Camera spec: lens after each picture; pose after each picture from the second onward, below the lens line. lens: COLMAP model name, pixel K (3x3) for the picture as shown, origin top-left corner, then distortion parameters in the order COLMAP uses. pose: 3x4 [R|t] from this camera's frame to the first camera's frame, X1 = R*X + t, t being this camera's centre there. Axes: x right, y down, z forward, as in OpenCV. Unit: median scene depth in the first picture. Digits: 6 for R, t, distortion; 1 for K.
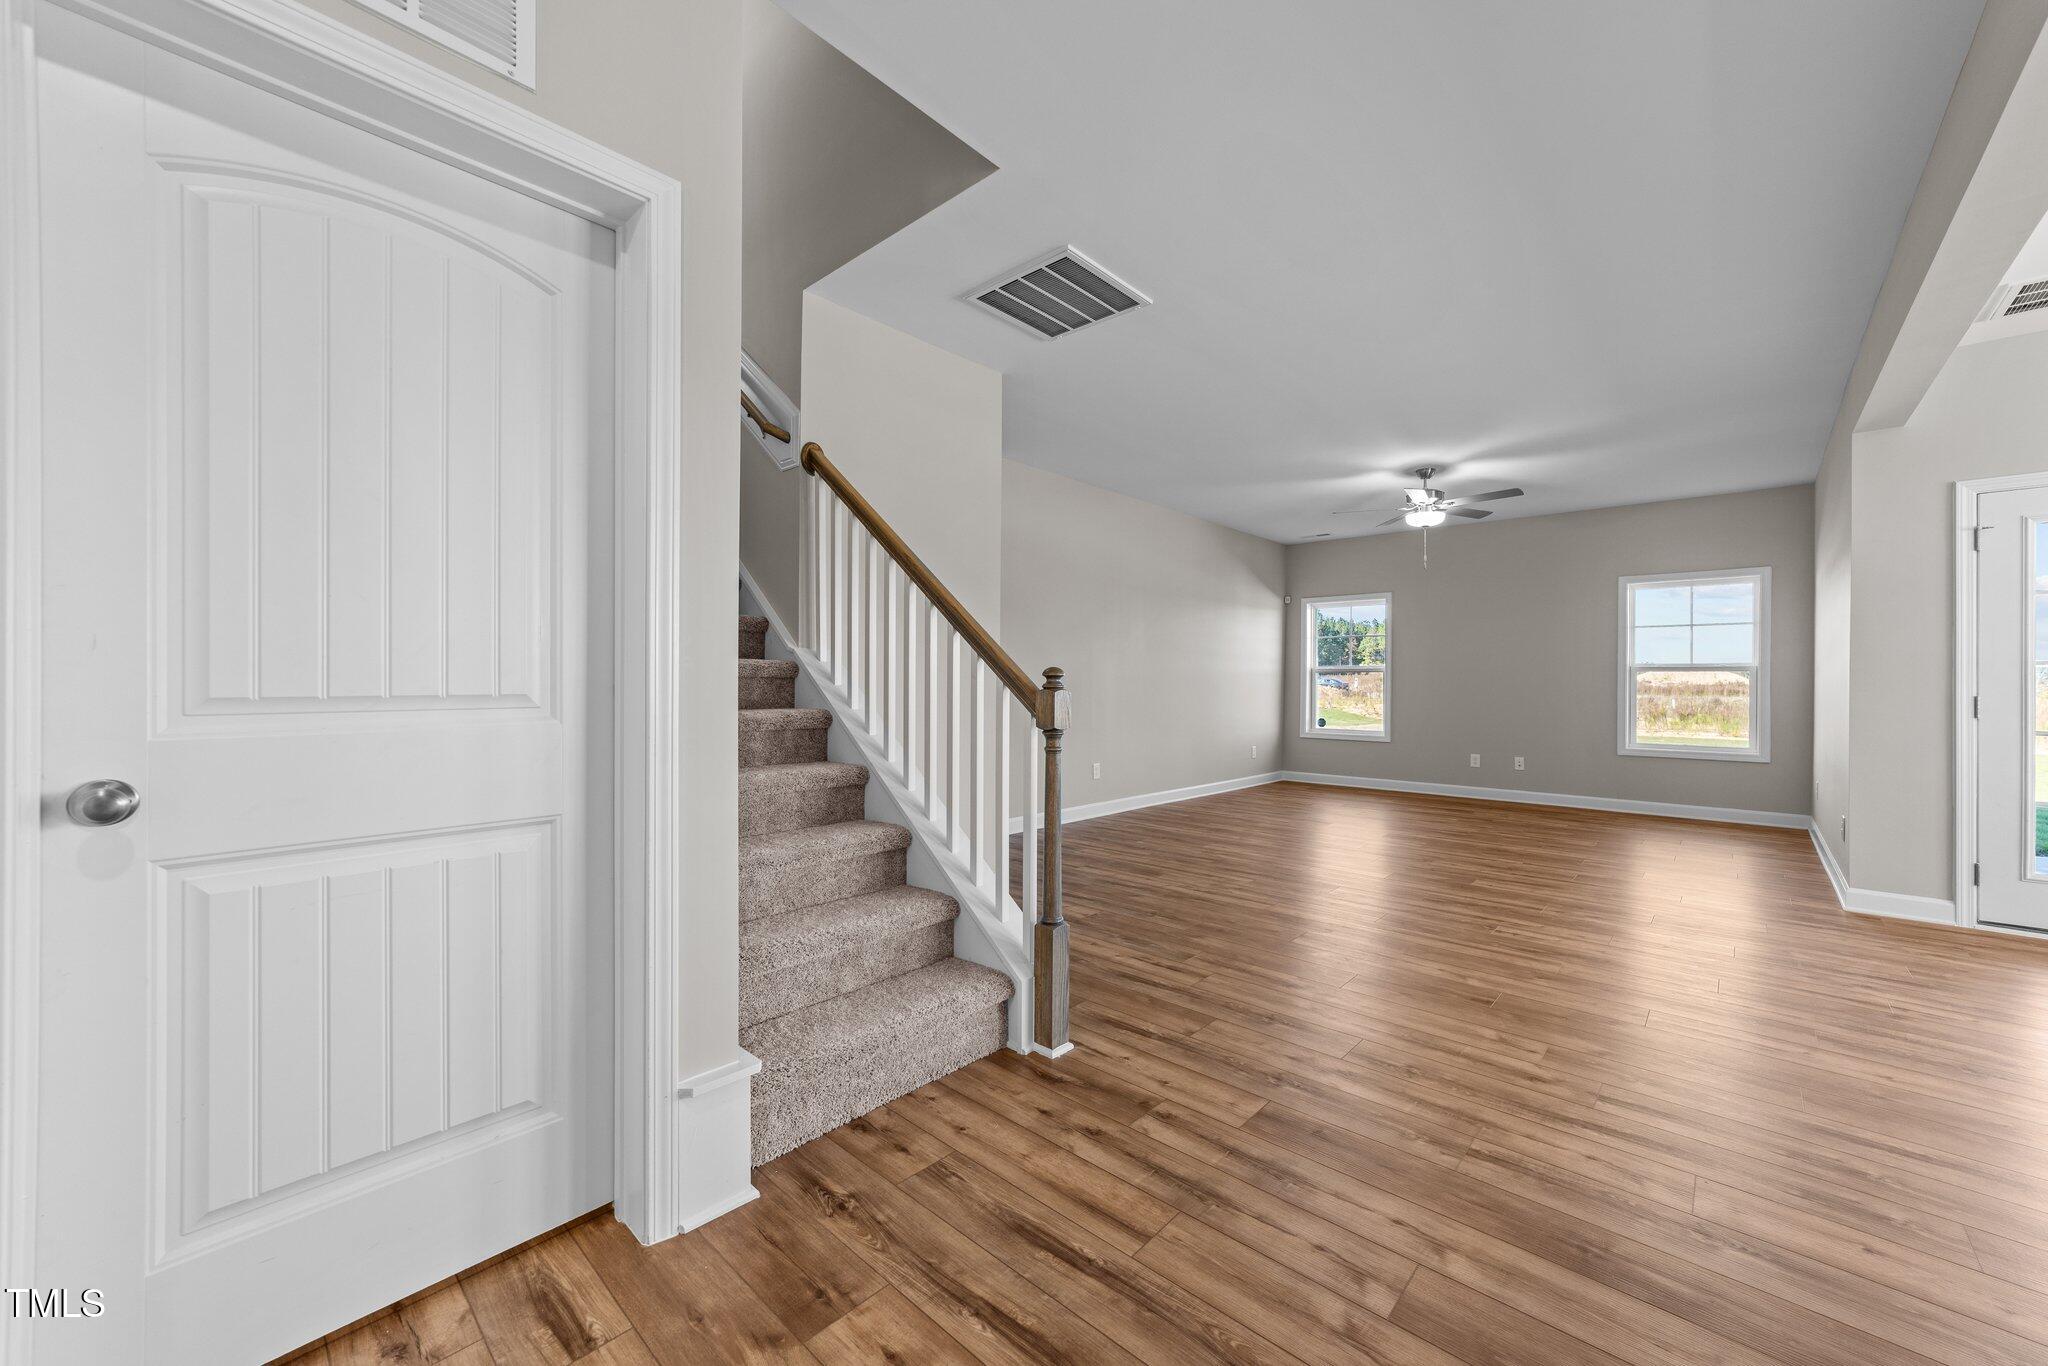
lens RADIAL K [[778.7, 0, 1023.8], [0, 778.7, 687.6], [0, 0, 1]] dist [-0.025553, 0.012192]
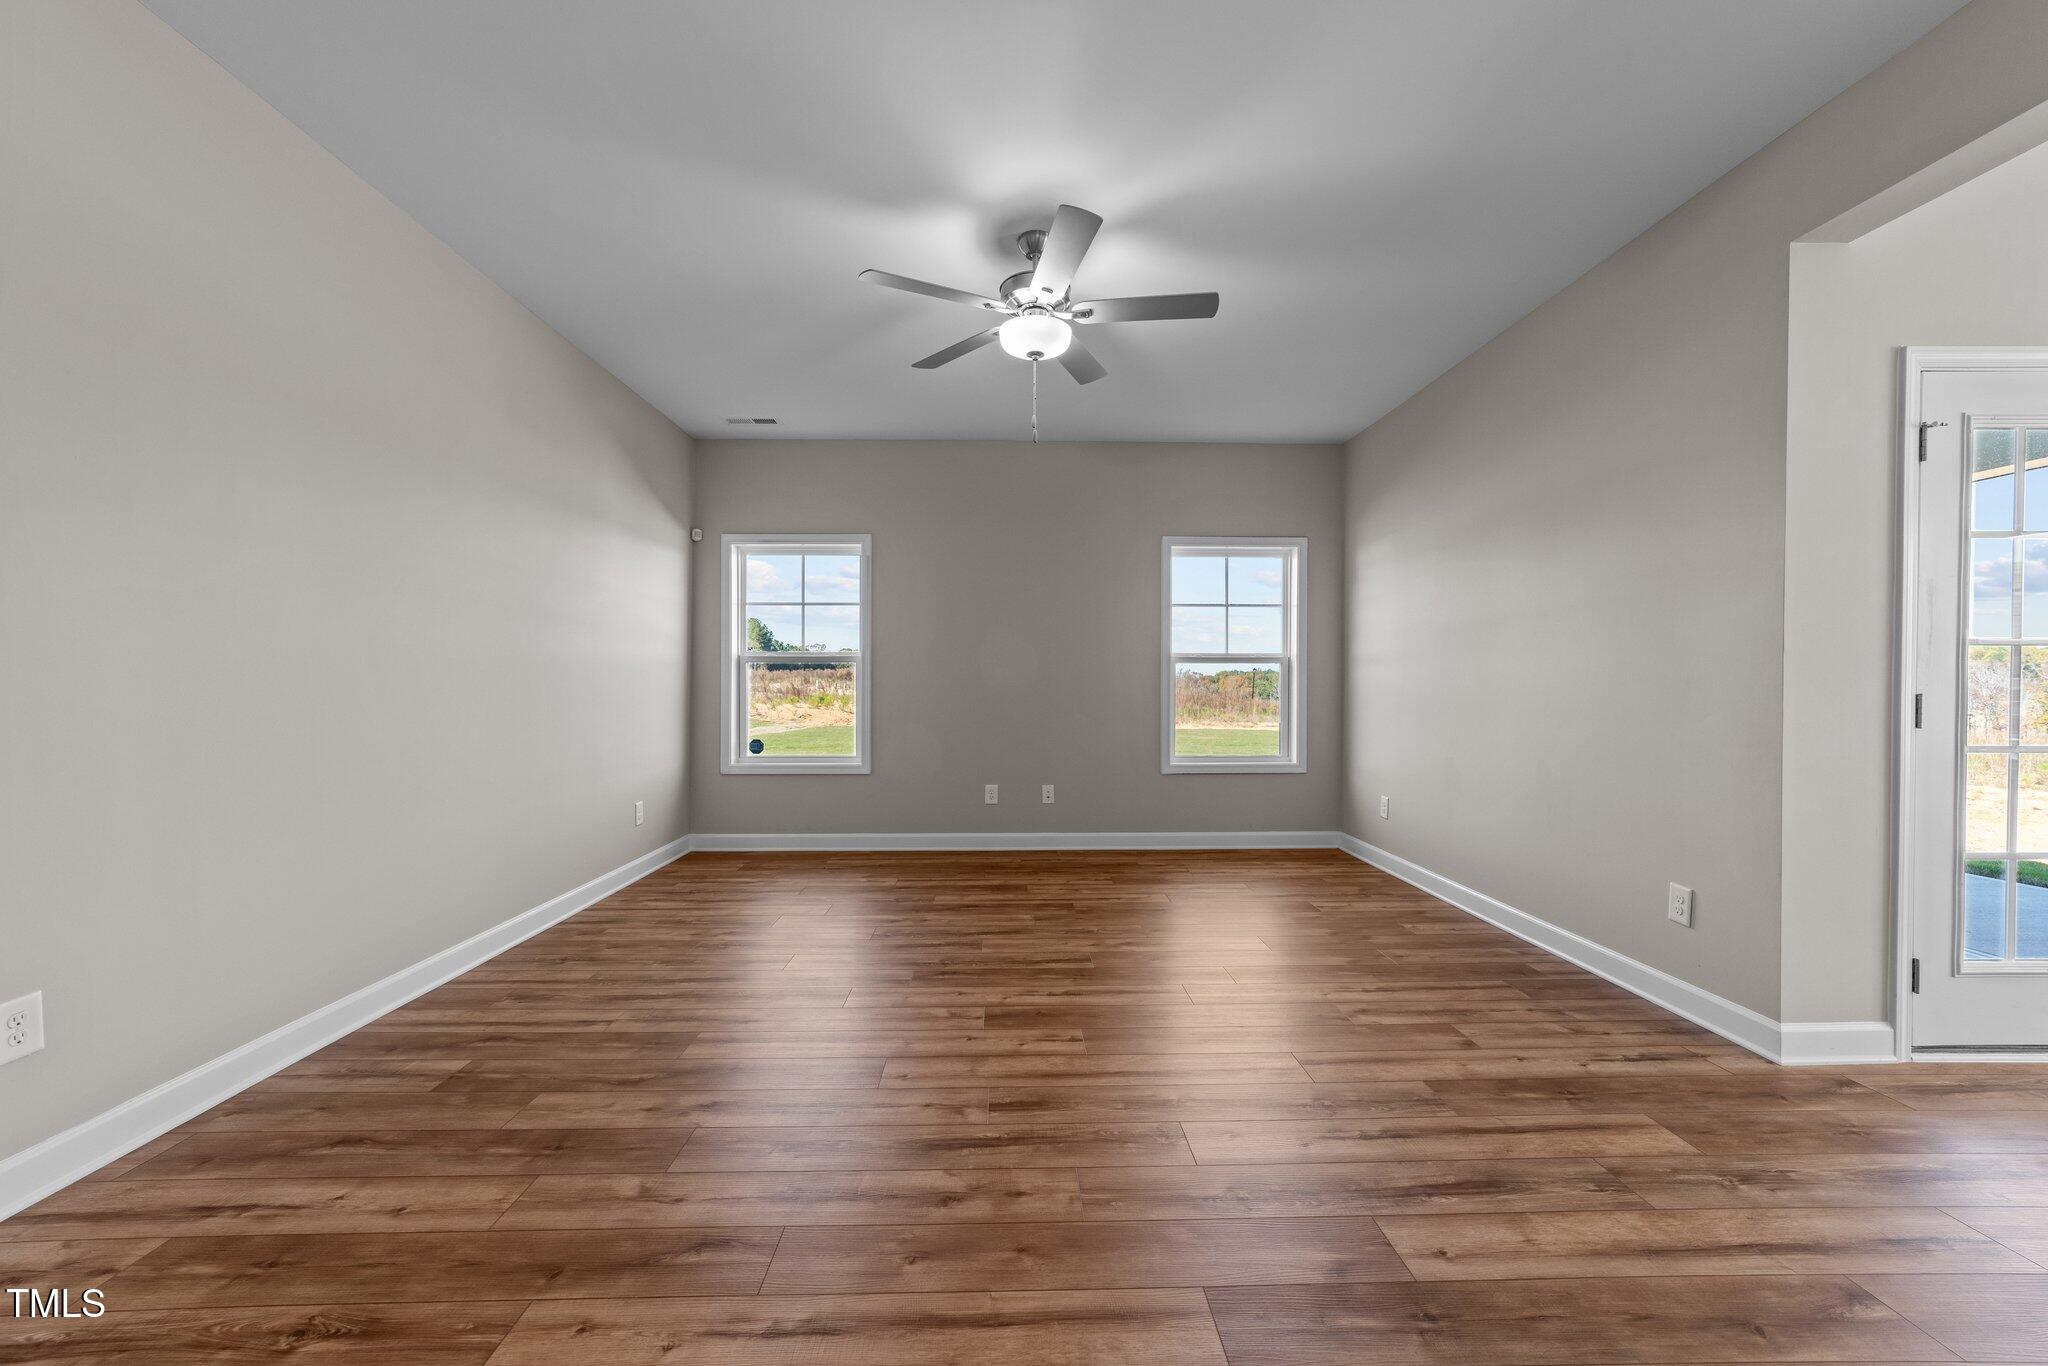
lens RADIAL K [[778.7, 0, 1023.8], [0, 778.7, 687.6], [0, 0, 1]] dist [-0.025553, 0.012192]
pose [[0.713033, -0.009147, 0.701070, 0.145758], [0.008136, 0.999956, 0.004771, -0.001648], [-0.701083, 0.002302, 0.713076, 0.557679]]
